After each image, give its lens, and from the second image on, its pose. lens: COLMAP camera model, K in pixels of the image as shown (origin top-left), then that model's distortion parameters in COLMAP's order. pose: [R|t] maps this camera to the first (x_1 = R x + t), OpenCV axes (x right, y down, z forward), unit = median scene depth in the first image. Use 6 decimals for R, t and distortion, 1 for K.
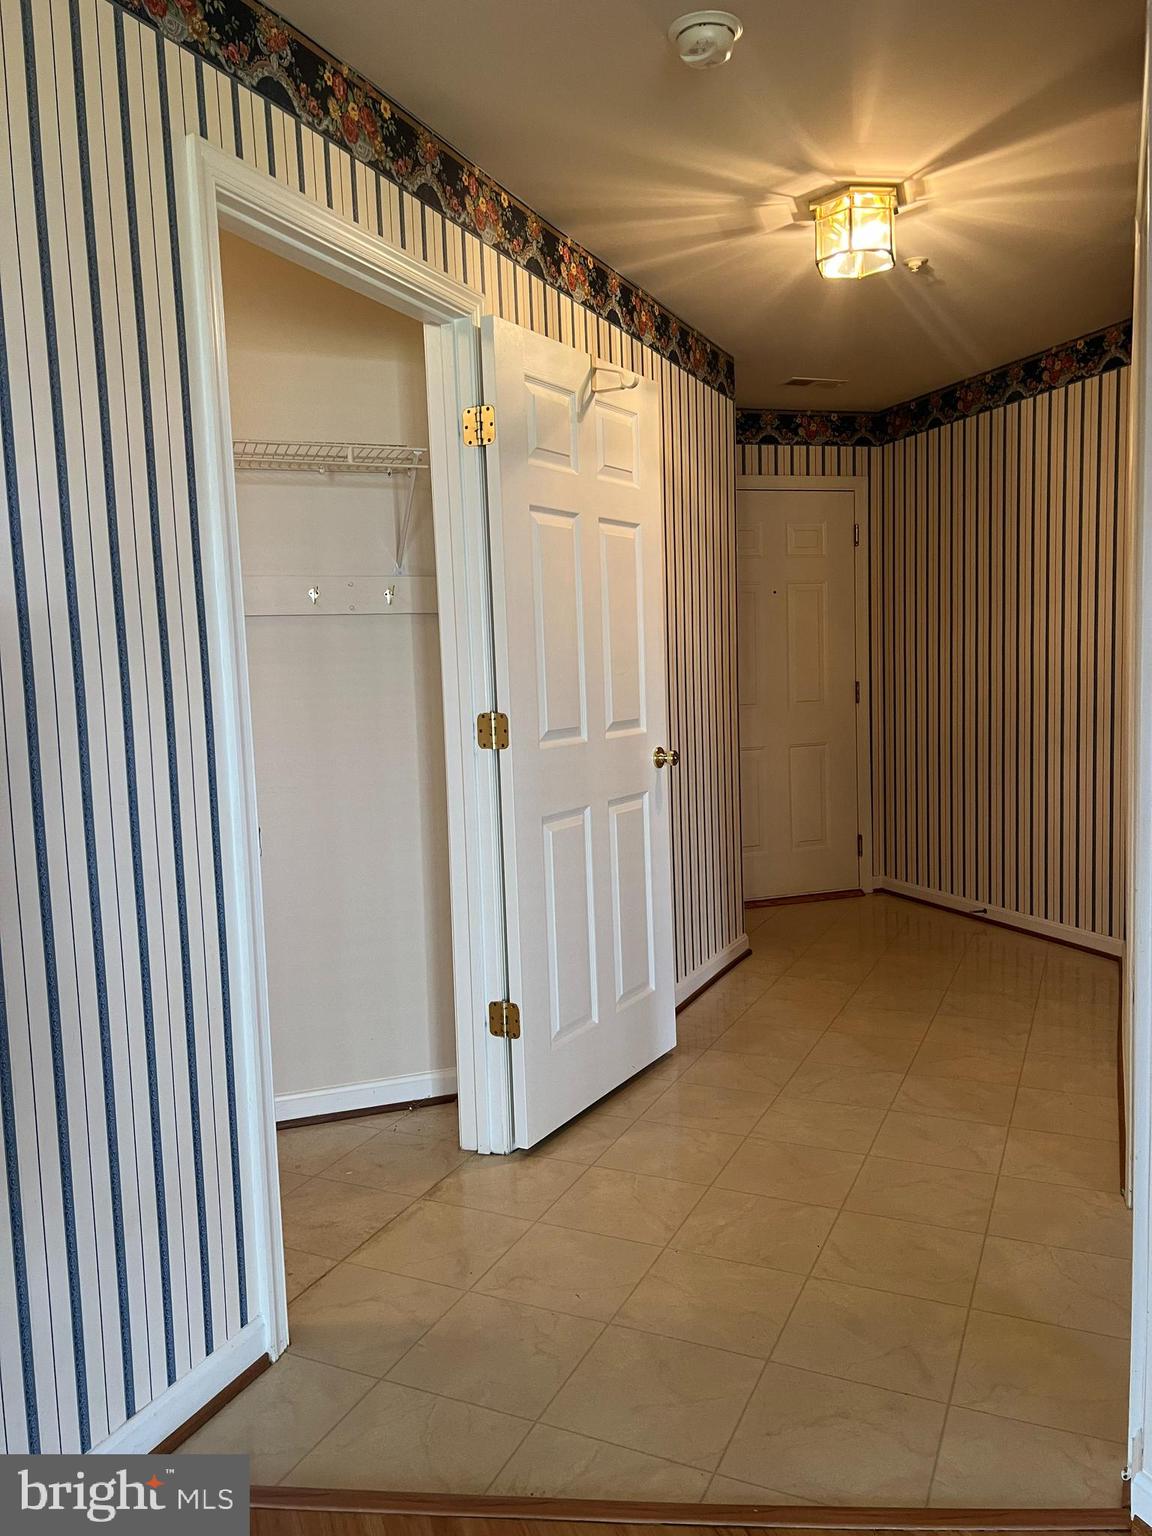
lens RADIAL K [[1162.4, 0, 576.0], [0, 1162.4, 768.0], [0, 0, 1]] dist [0.056897, -0.075127]
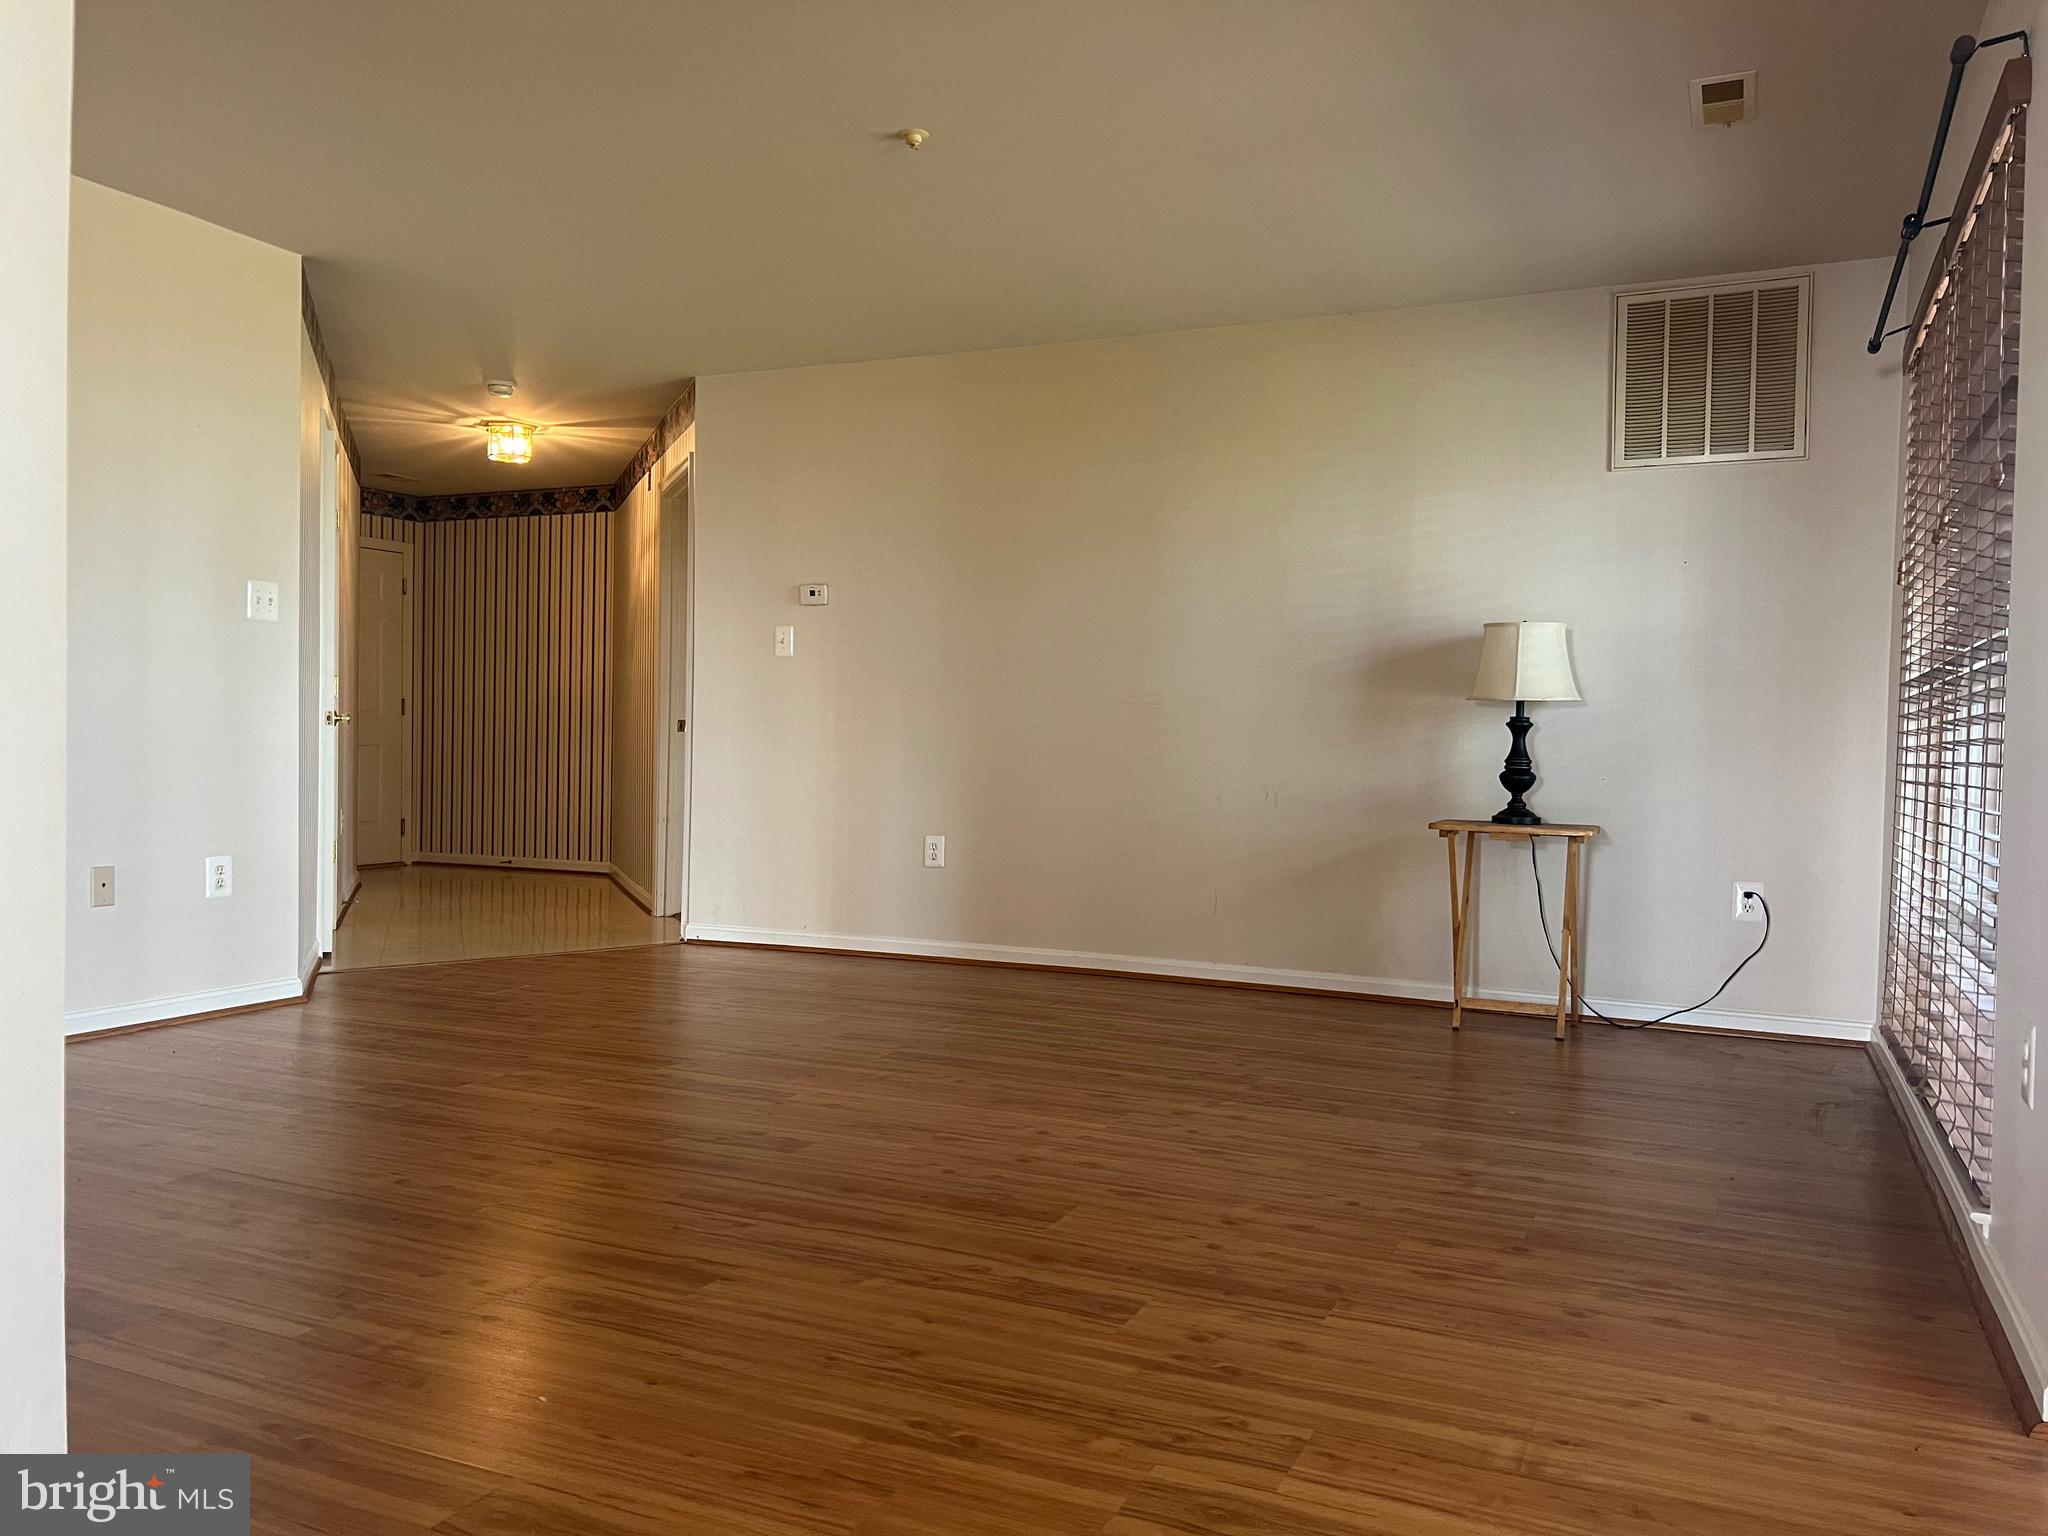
lens RADIAL K [[1549.9, 0, 1034.8], [0, 1549.9, 768.8], [0, 0, 1]] dist [0.056897, -0.075127]
pose [[0.701303, 0.031576, 0.712163, -0.544437], [0.025459, 0.997272, -0.069287, 0.154544], [-0.712408, 0.066722, 0.698586, -0.766547]]
